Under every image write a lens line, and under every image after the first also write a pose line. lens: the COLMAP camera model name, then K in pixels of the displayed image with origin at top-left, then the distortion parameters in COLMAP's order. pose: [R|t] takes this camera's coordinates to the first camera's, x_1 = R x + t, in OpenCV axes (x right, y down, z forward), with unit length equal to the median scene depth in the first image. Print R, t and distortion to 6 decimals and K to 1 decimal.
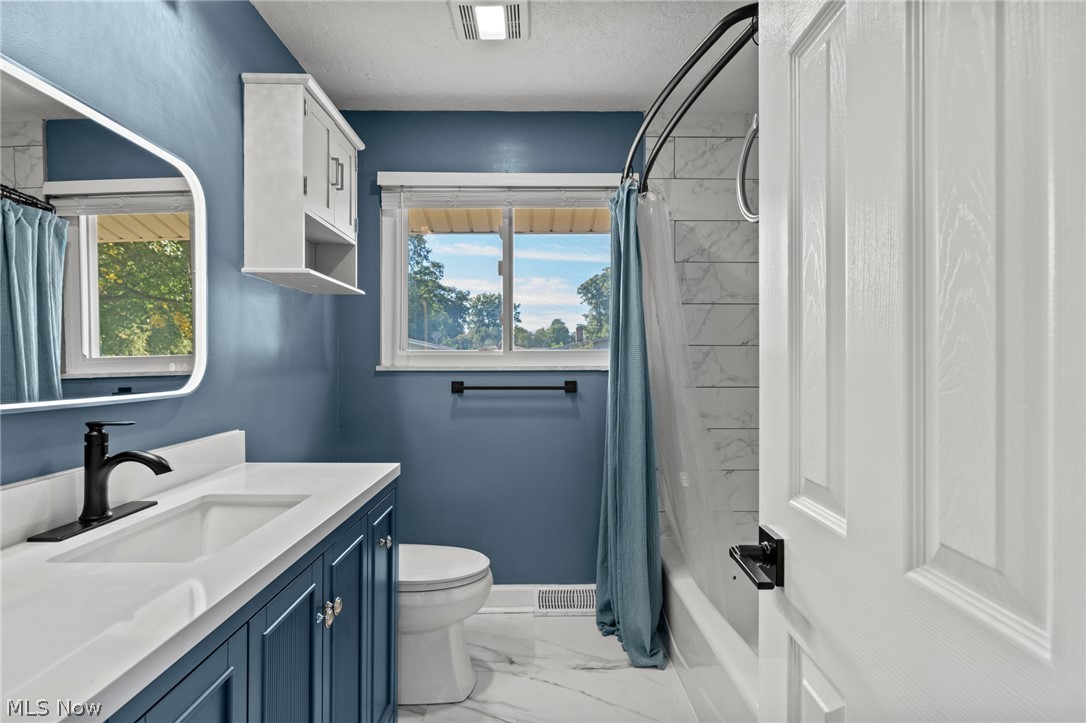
lens RADIAL K [[537.4, 0, 536.1], [0, 537.4, 359.5], [0, 0, 1]] dist [0.006748, -0.000812]
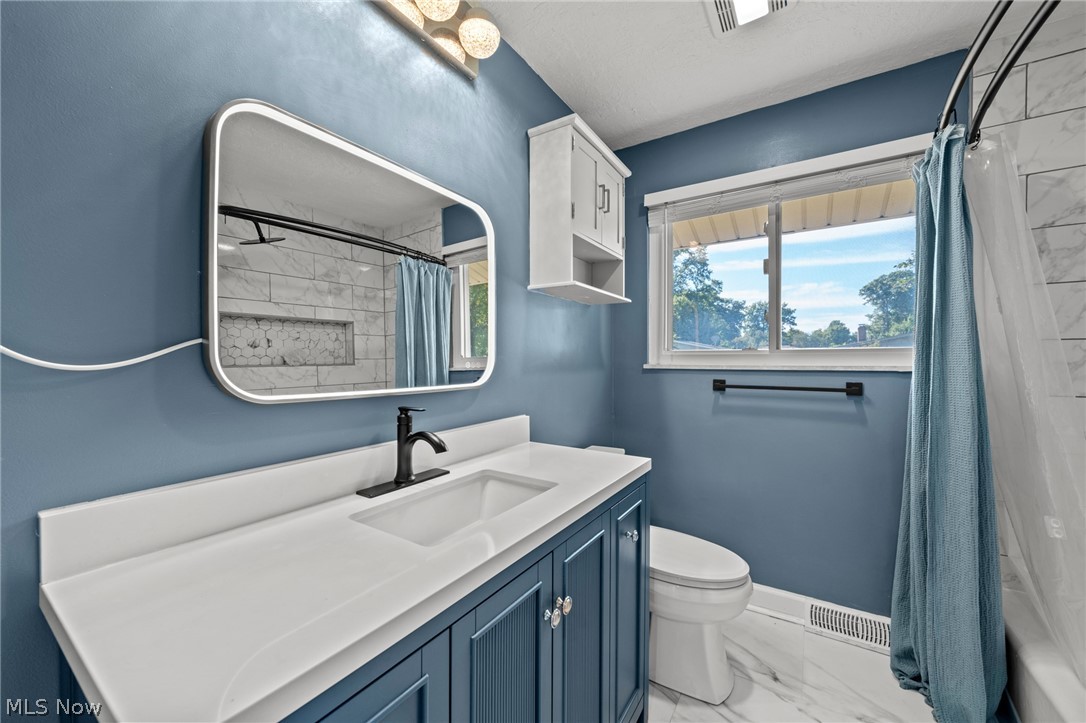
lens RADIAL K [[408.1, 0, 546.5], [0, 408.1, 360.5], [0, 0, 1]] dist [-0.004021, 0.000597]
pose [[0.837428, 0.002059, -0.546544, 0.006354], [0.000761, 0.999988, 0.004935, -0.000665], [0.546548, -0.004549, 0.837416, 0.174339]]
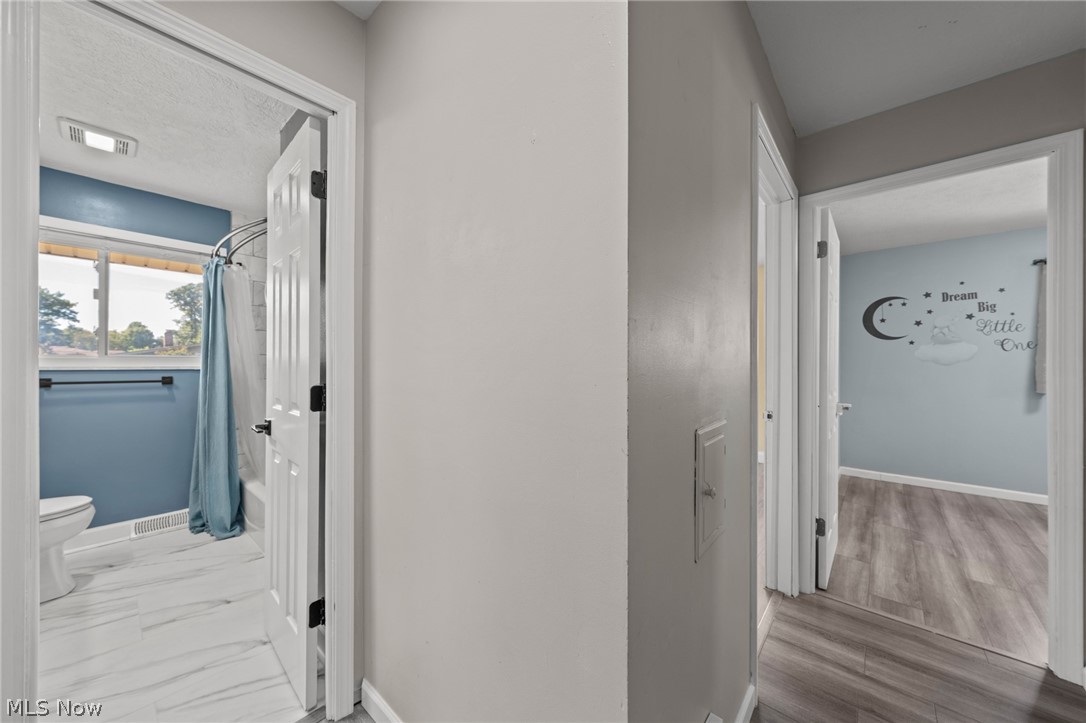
lens RADIAL K [[387.3, 0, 538.8], [0, 387.3, 363.9], [0, 0, 1]] dist [0.000743, 0.000646]
pose [[0.664484, 0.006287, 0.747276, -0.062705], [-0.005004, 0.999980, -0.003963, 0.004661], [-0.747285, -0.001106, 0.664502, -0.552884]]
